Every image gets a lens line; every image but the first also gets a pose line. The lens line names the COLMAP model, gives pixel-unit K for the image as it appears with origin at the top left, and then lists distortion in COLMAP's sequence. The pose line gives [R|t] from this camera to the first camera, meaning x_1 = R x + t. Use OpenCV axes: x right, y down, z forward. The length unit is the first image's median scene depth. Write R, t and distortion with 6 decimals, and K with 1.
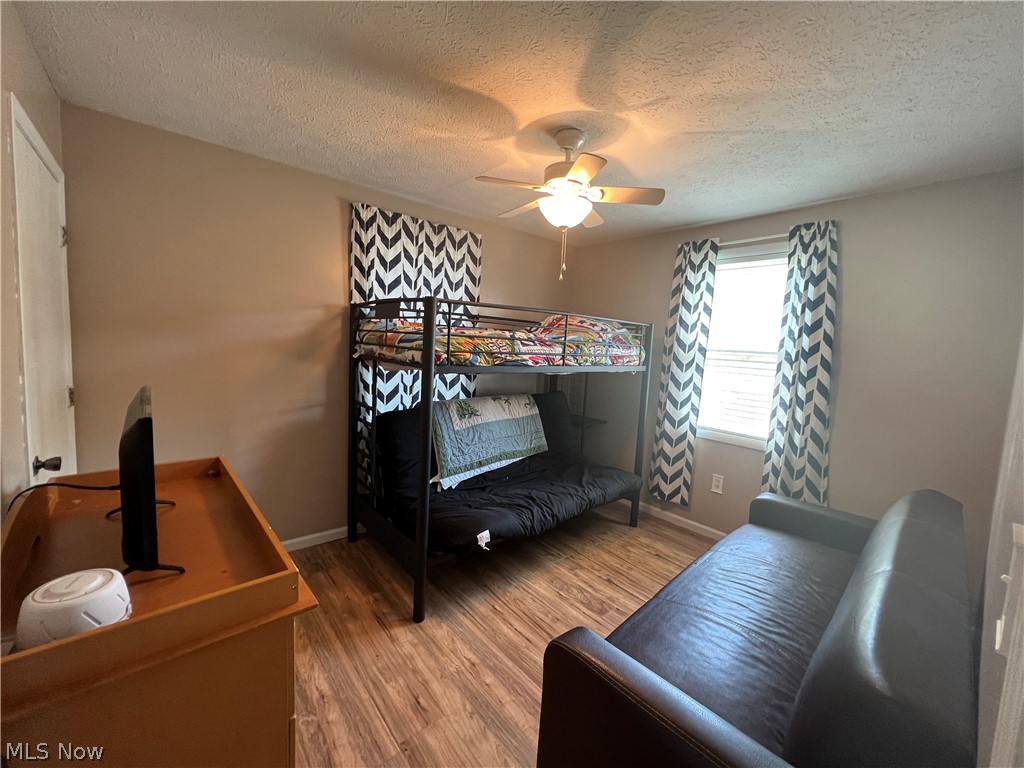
lens RADIAL K [[411.2, 0, 509.0], [0, 411.2, 381.7], [0, 0, 1]] dist [-0.003135, 0.000856]
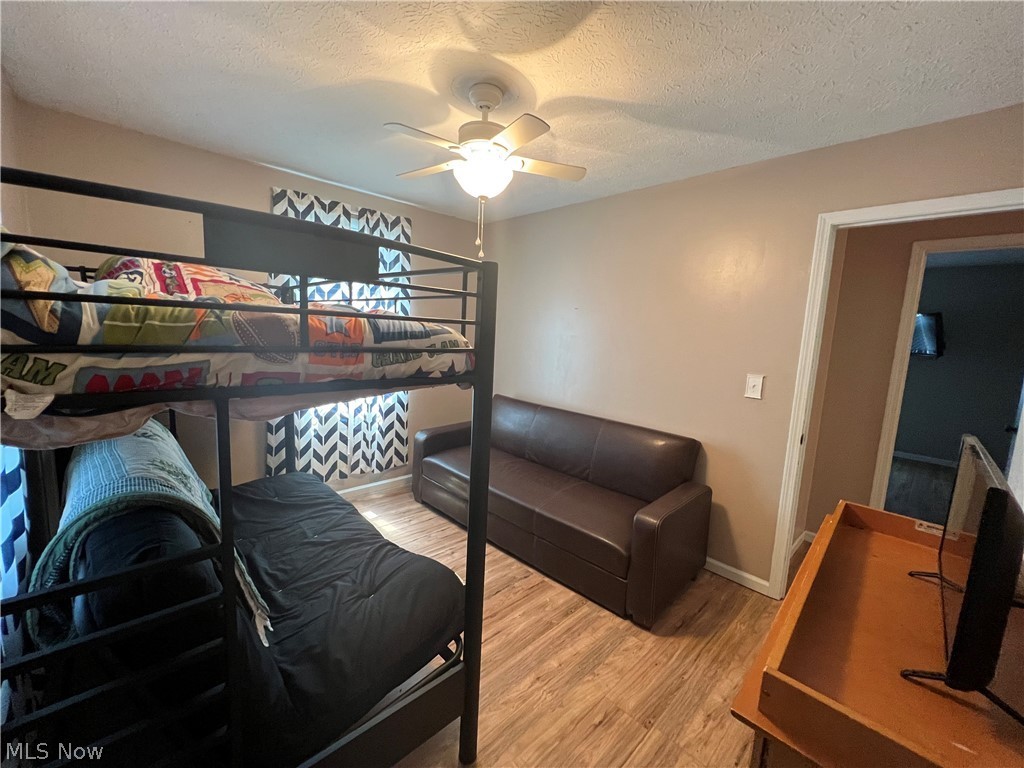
lens RADIAL K [[411.2, 0, 508.8], [0, 411.2, 380.7], [0, 0, 1]] dist [-0.003135, 0.000856]
pose [[-0.060955, -0.181399, 0.981519, -0.914198], [0.043867, 0.981910, 0.184196, -0.160648], [-0.997176, 0.054284, -0.051895, 1.120785]]
